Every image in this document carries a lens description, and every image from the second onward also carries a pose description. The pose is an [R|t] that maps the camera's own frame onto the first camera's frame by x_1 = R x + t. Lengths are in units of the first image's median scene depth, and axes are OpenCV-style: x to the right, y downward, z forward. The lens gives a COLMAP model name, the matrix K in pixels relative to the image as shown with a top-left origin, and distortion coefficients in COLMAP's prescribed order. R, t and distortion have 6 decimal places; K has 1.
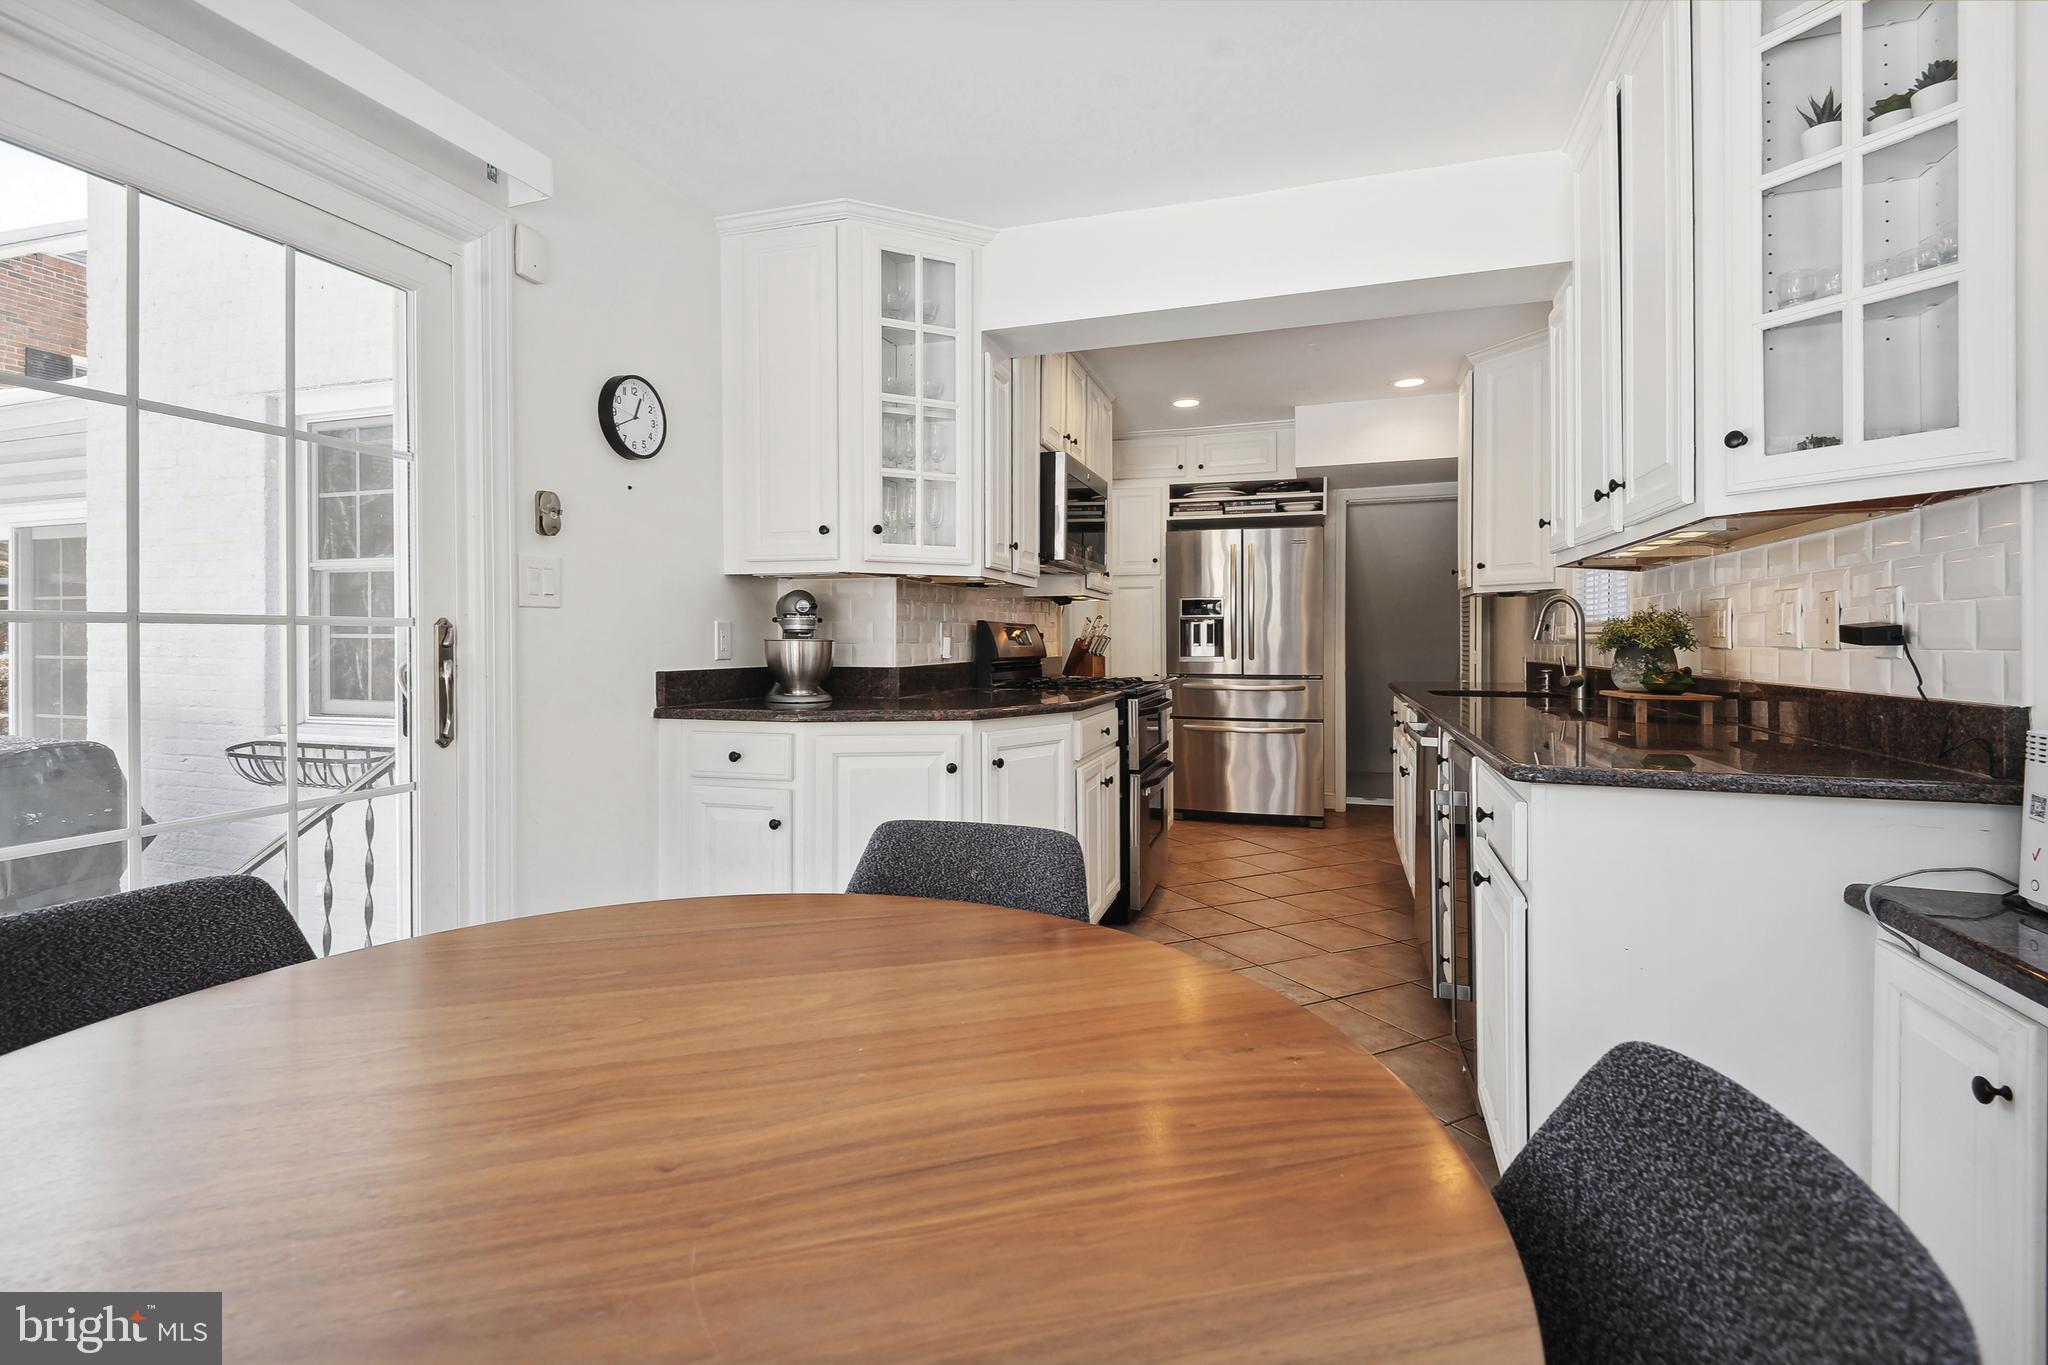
lens RADIAL K [[937.2, 0, 1046.5], [0, 937.2, 643.9], [0, 0, 1]] dist [-0.017601, -0.000246]
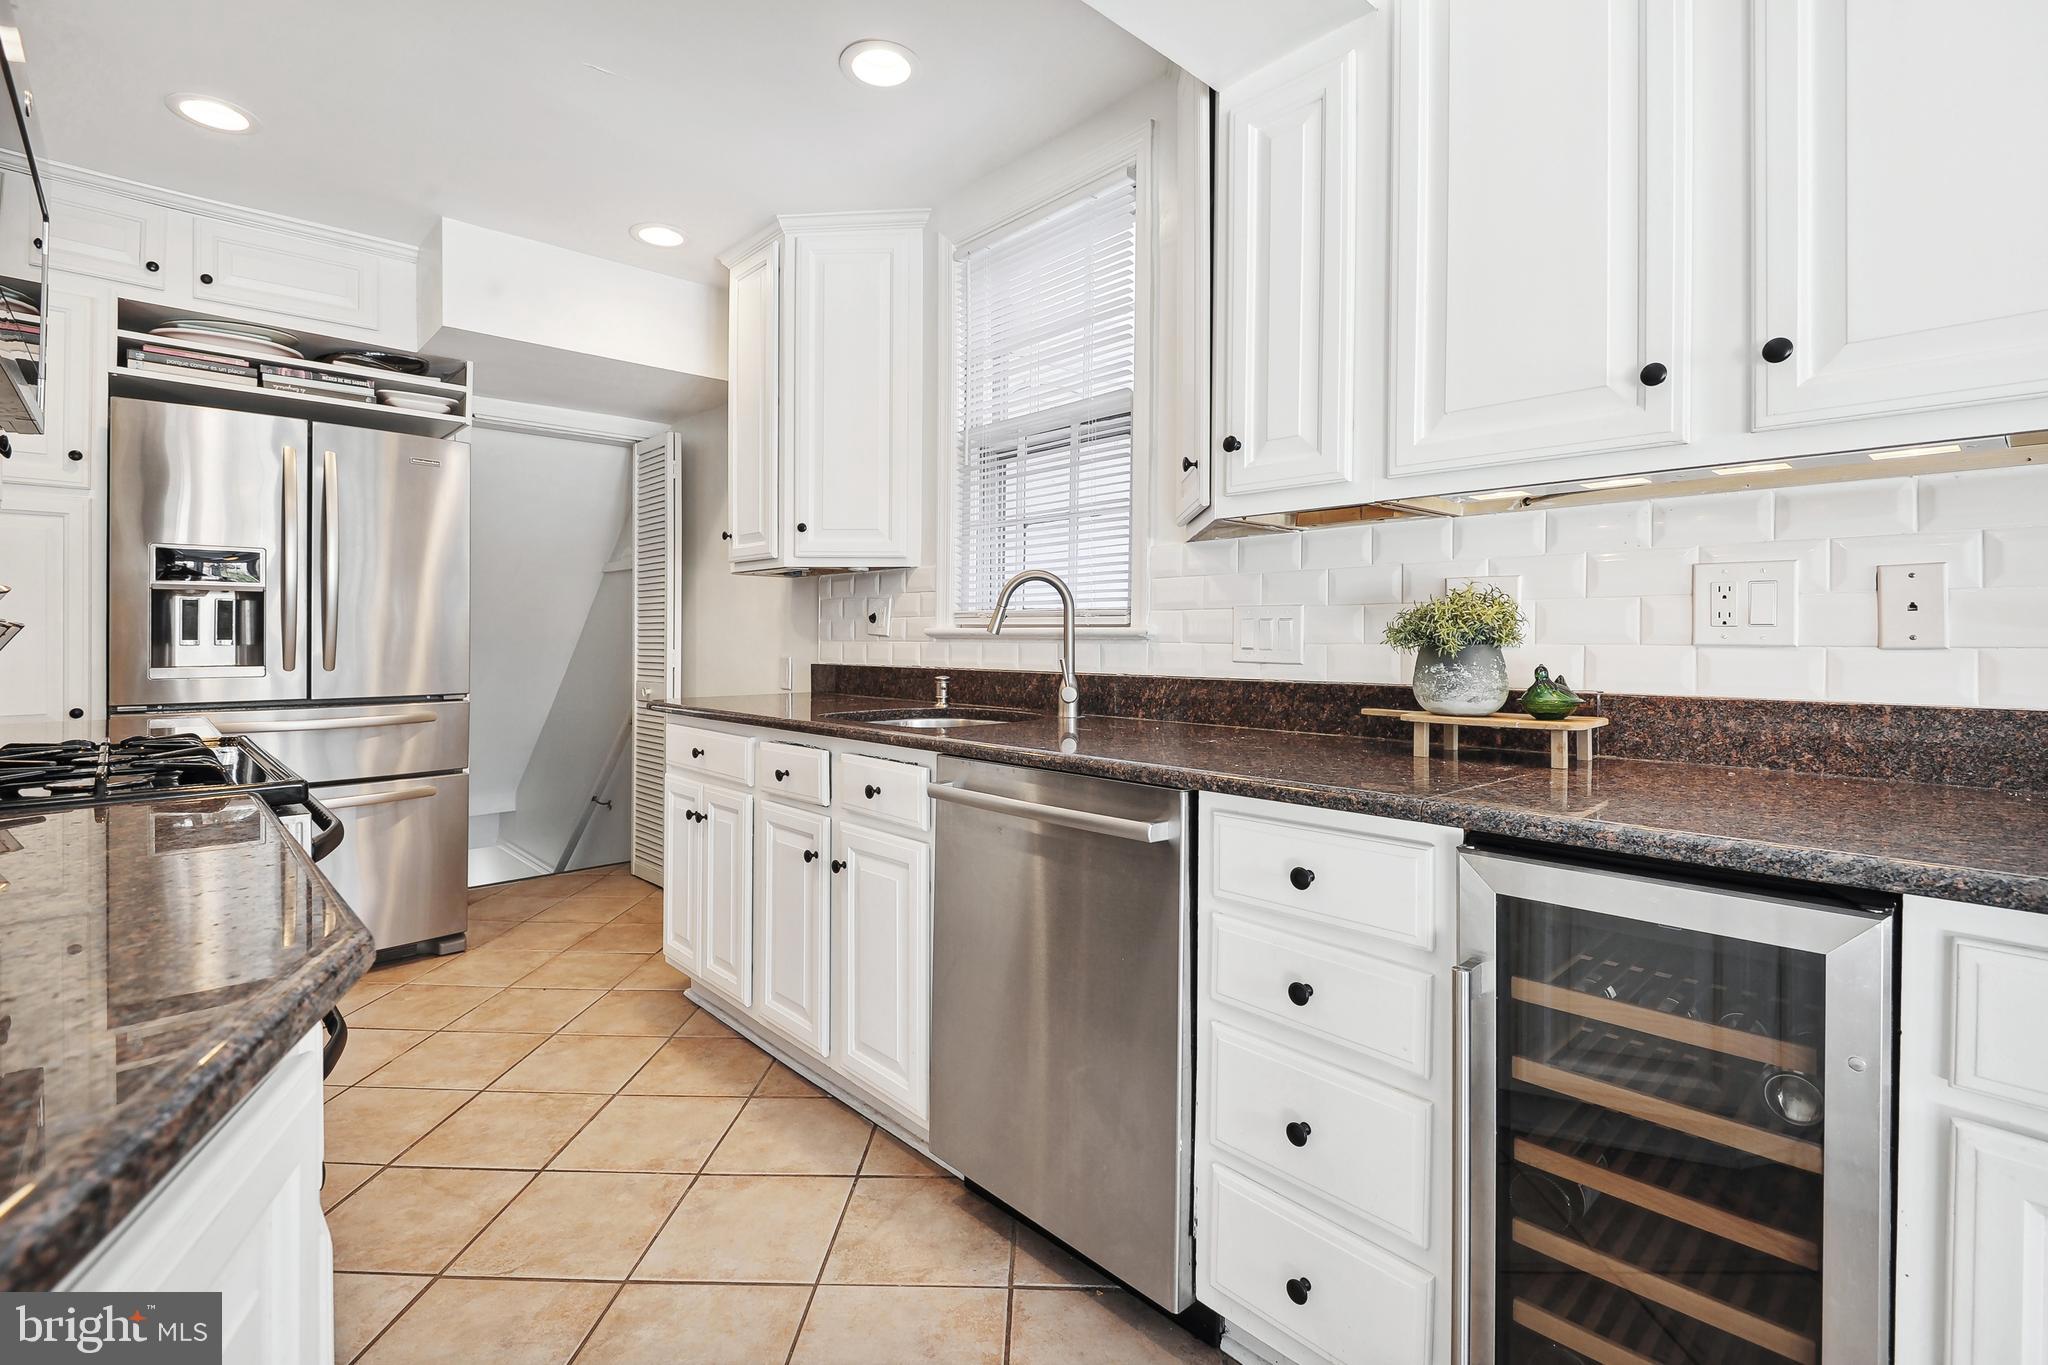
lens RADIAL K [[937.2, 0, 1009.7], [0, 937.2, 634.9], [0, 0, 1]] dist [-0.017601, -0.000246]
pose [[0.500895, 0.003883, 0.865499, -0.041041], [0.001438, 0.999985, -0.005319, 0.000009], [-0.865507, 0.003909, 0.500882, 0.395802]]
